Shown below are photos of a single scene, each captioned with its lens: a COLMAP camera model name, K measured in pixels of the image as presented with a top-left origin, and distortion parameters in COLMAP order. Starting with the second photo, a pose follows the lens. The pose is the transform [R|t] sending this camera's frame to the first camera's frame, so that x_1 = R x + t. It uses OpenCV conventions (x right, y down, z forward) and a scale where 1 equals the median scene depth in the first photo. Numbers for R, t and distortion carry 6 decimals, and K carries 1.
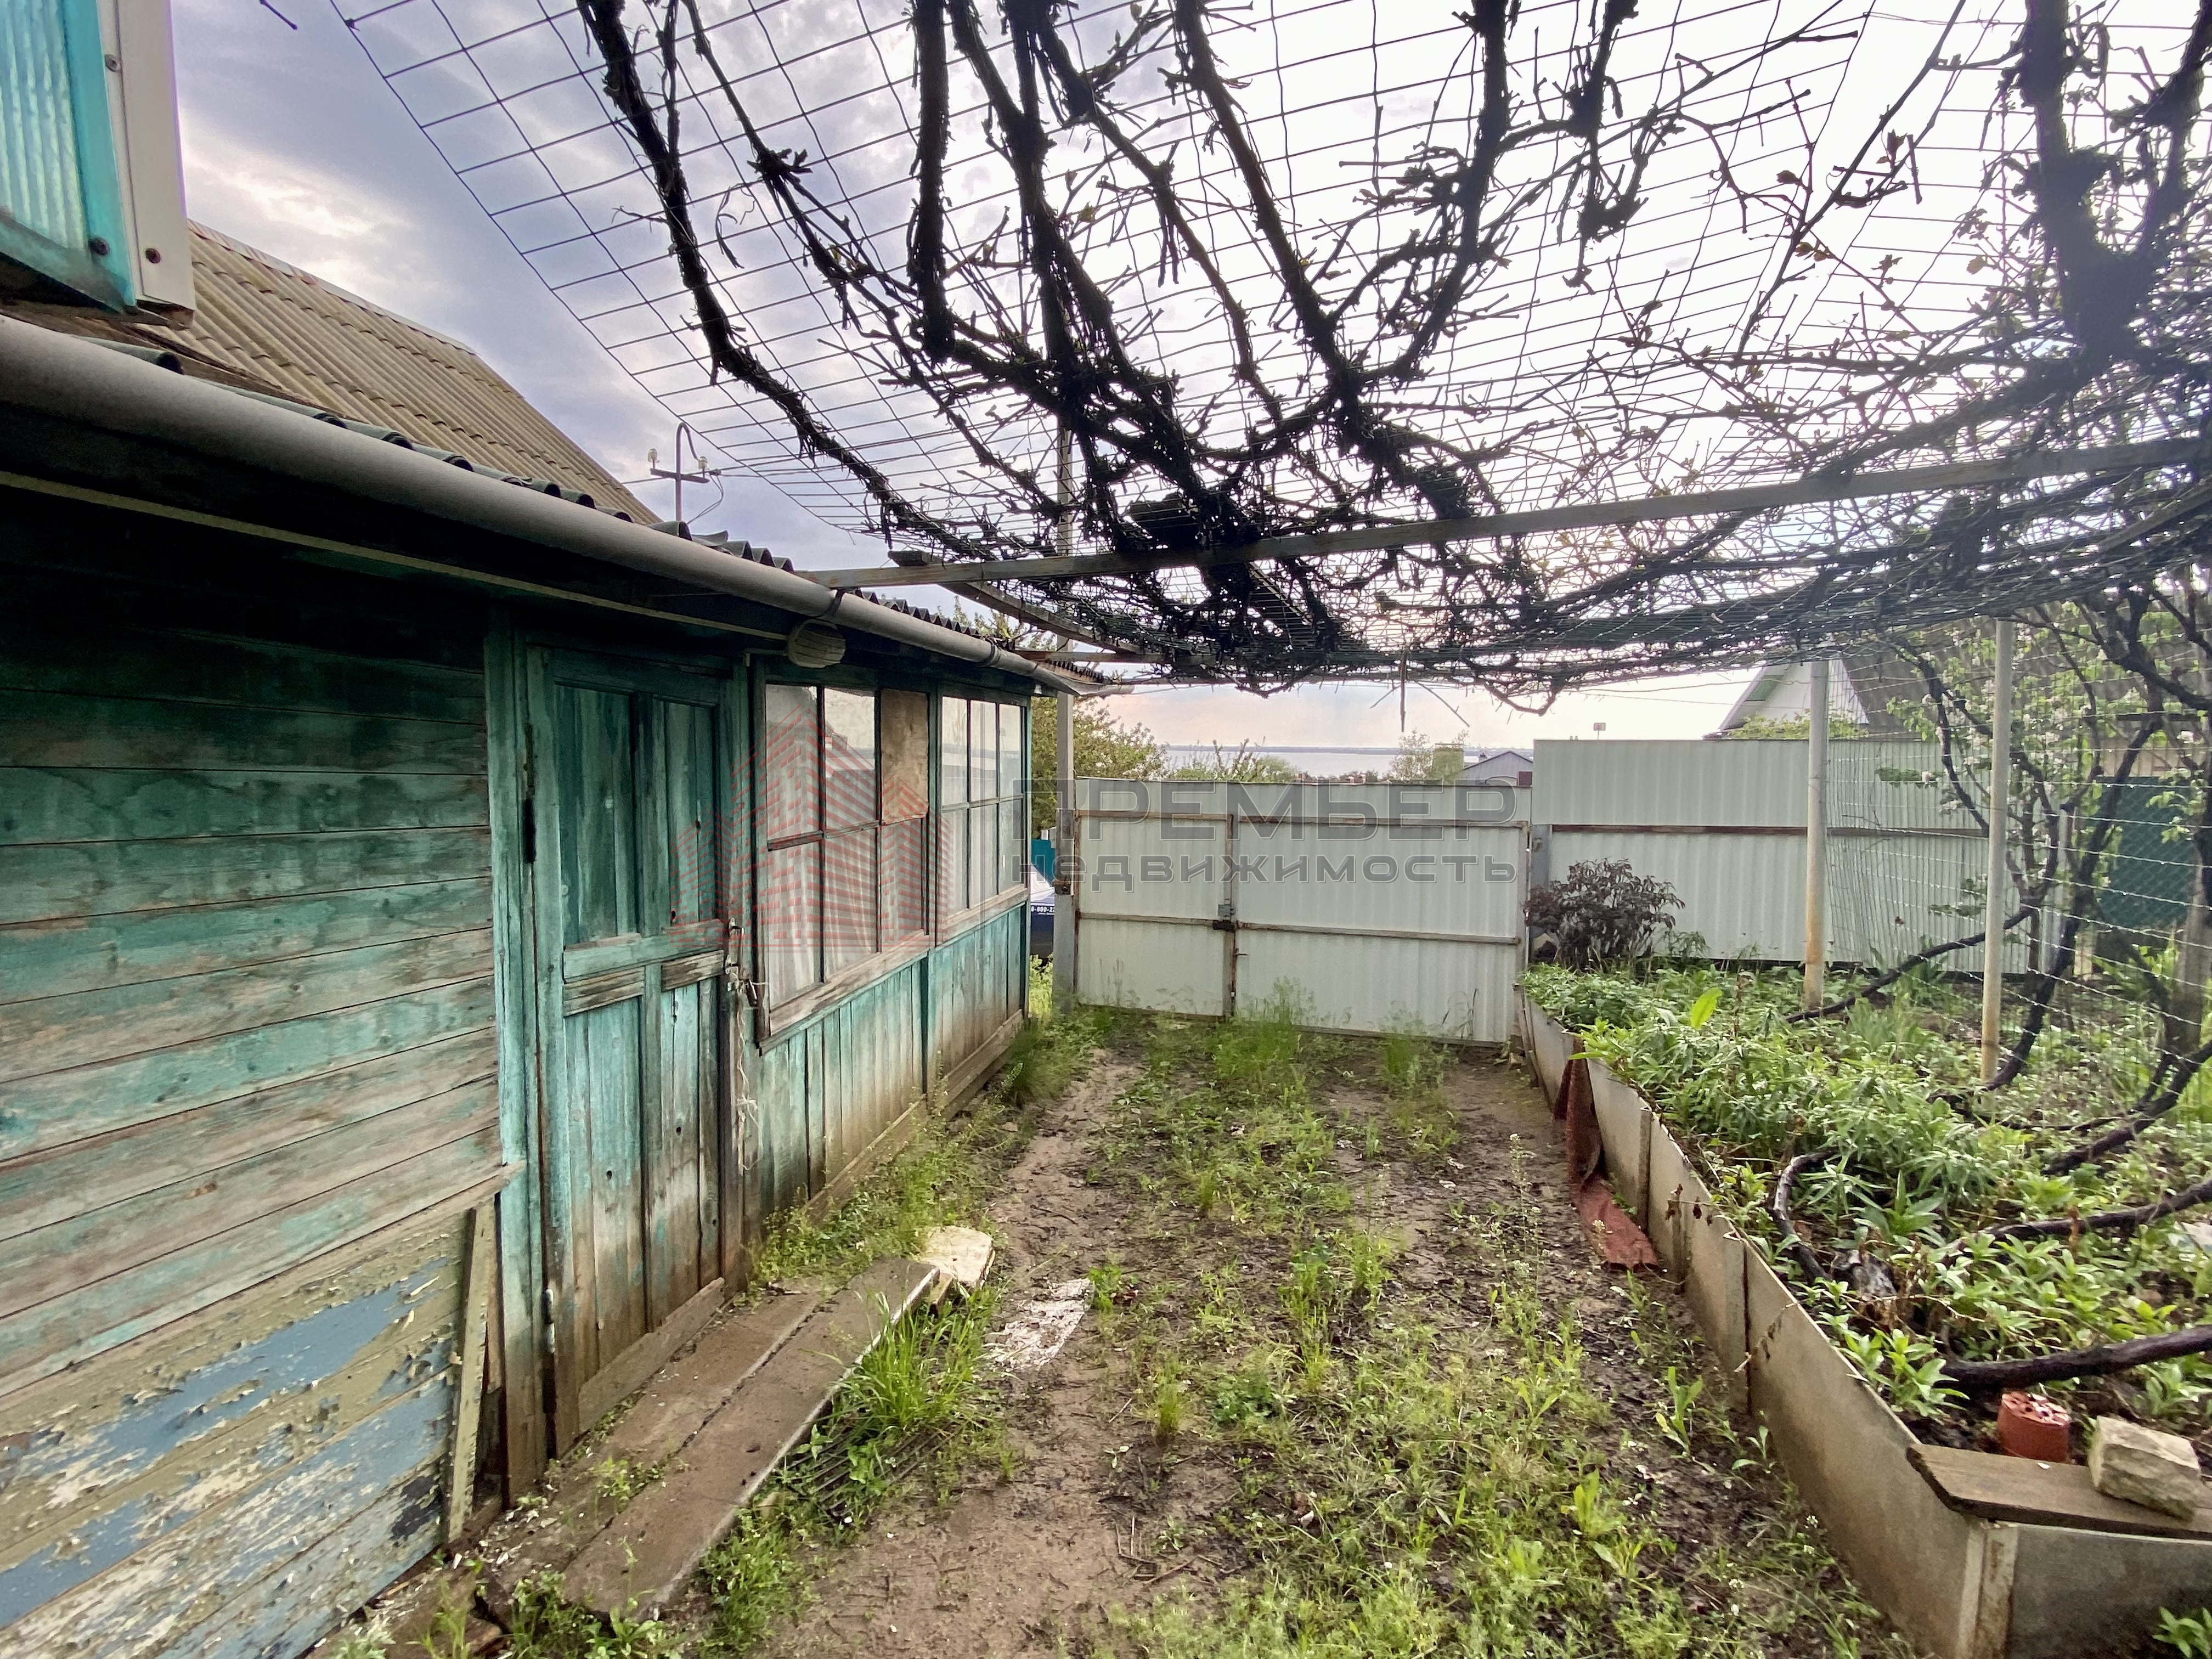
lens RADIAL K [[1041.0, 0, 1106.0], [0, 1041.0, 829.5], [0, 0, 1]] dist [0.072175, -0.036946]
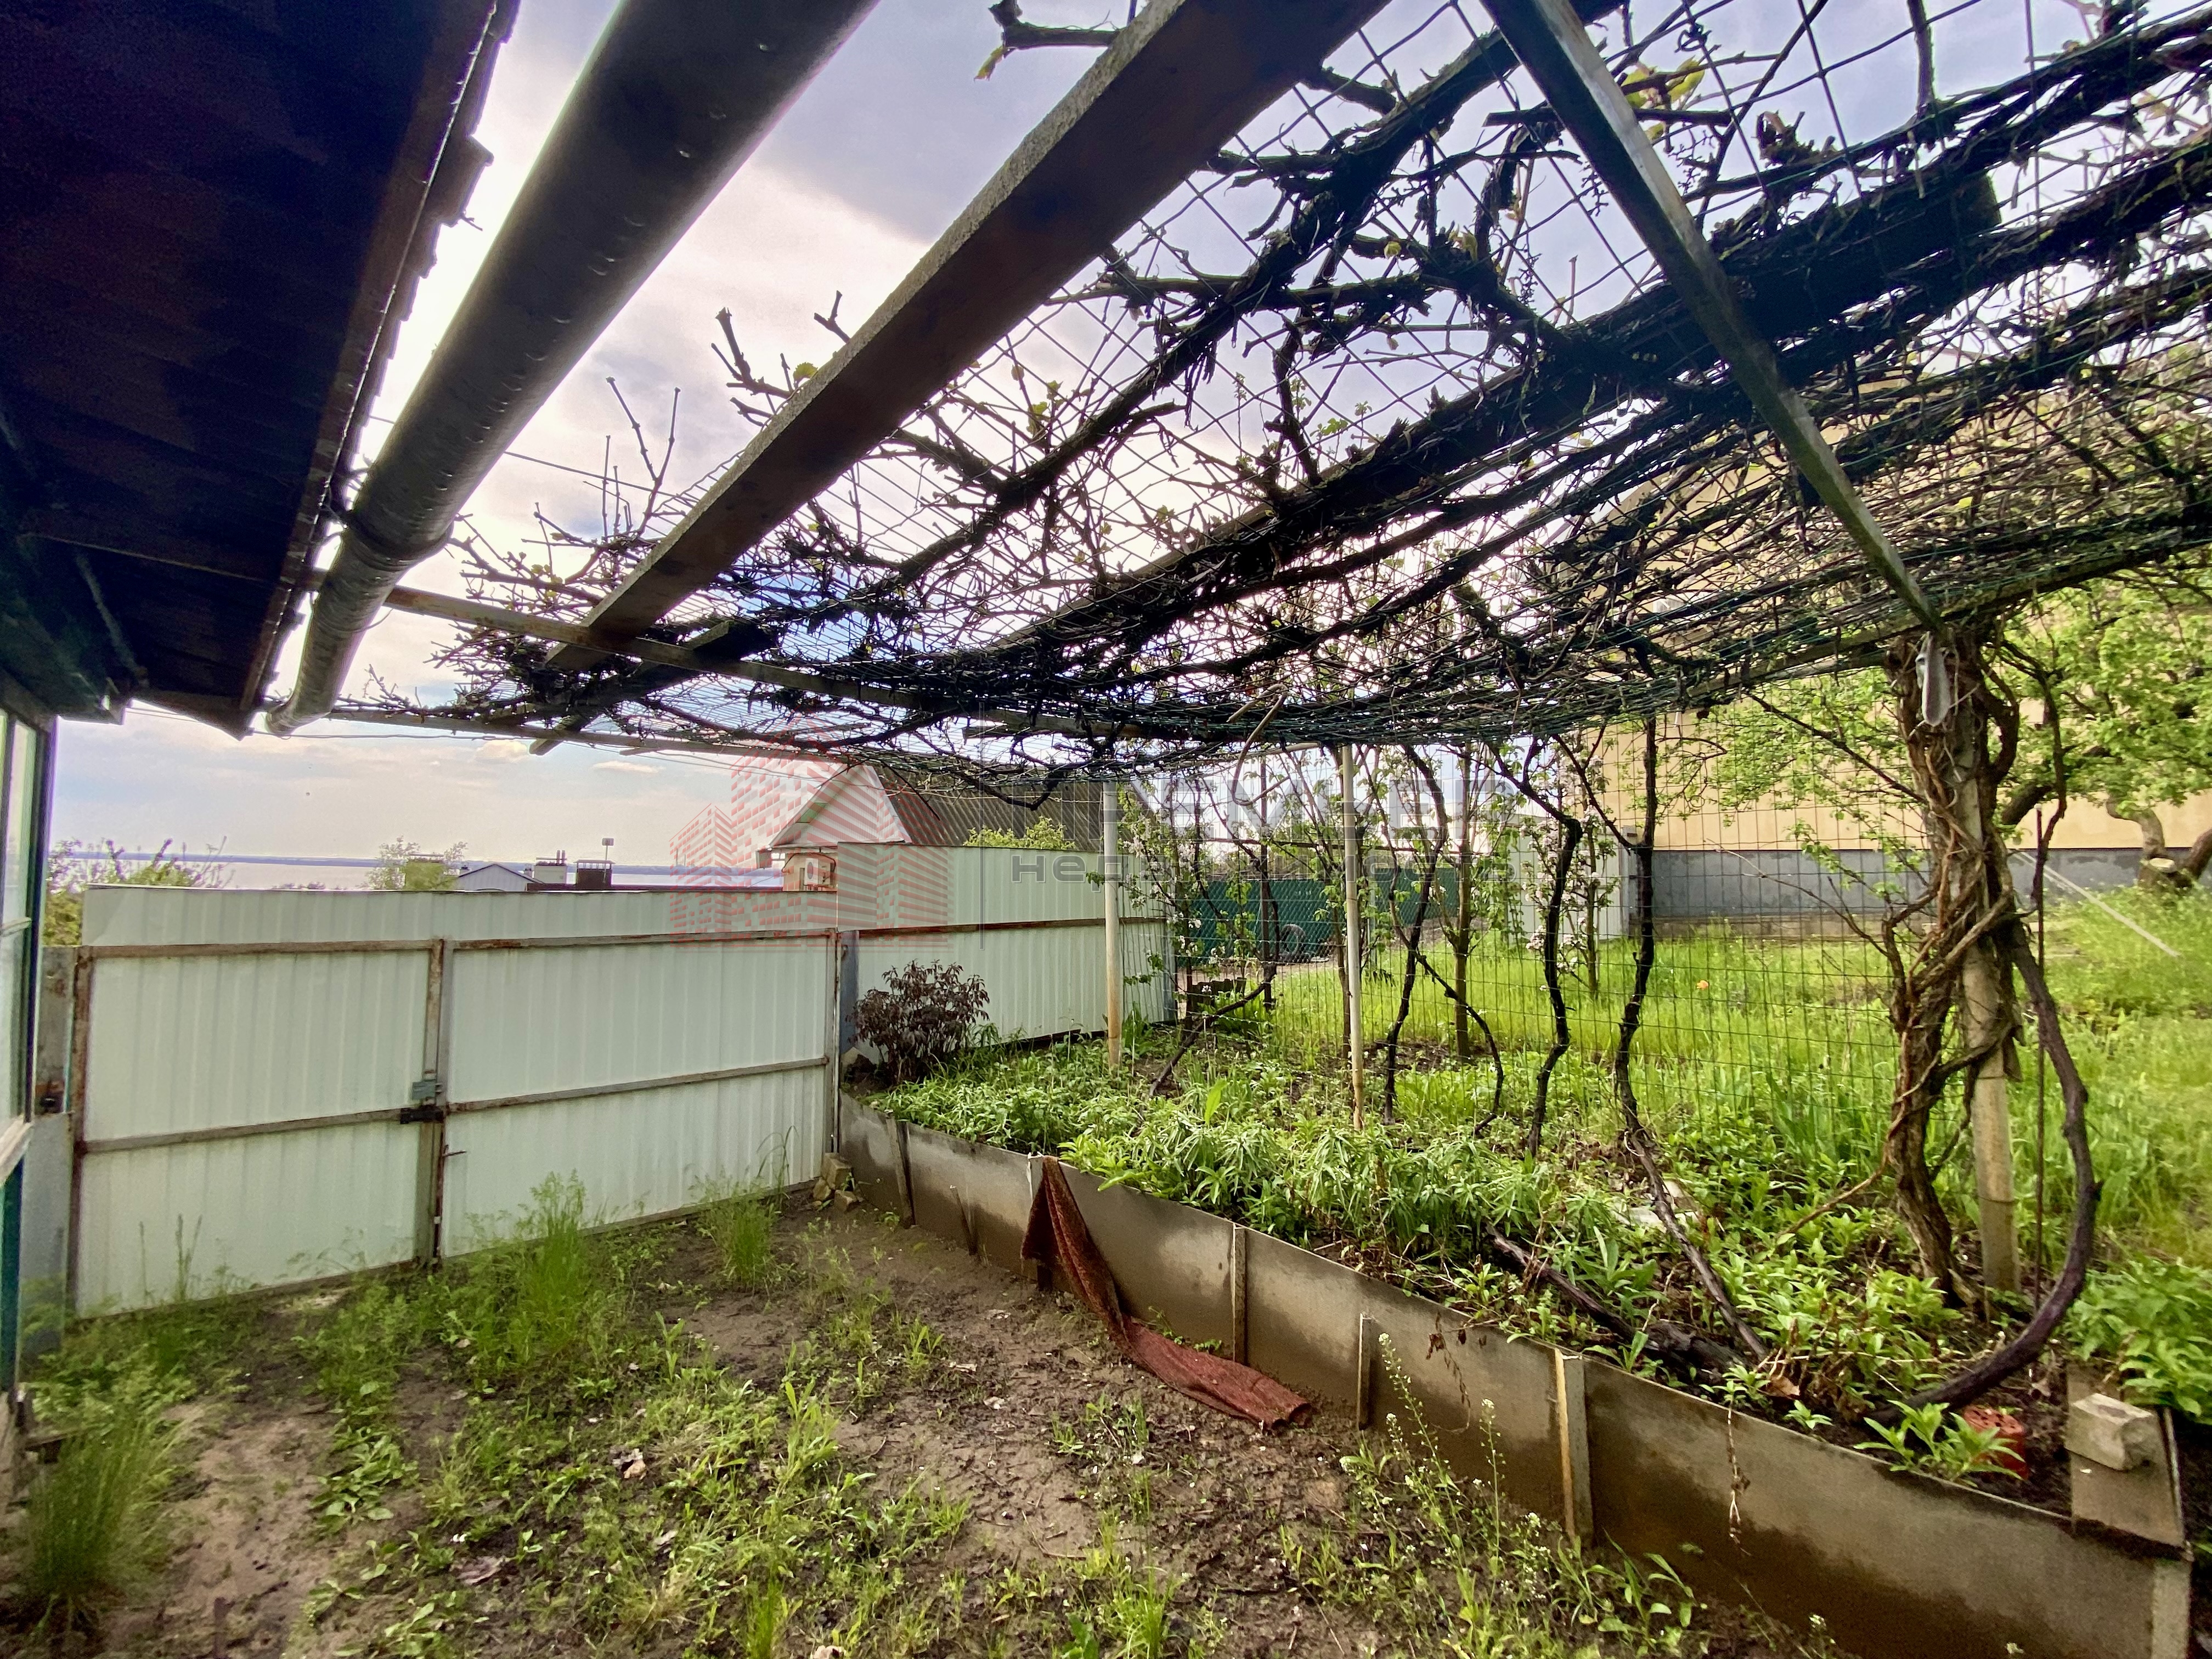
lens RADIAL K [[901.9, 0, 1106.0], [0, 901.9, 829.5], [0, 0, 1]] dist [-0.024658, -0.000179]
pose [[0.550426, 0.039115, 0.833967, -0.178248], [0.056926, 0.994819, -0.084231, -0.018897], [-0.832941, 0.093838, 0.545348, 0.503826]]
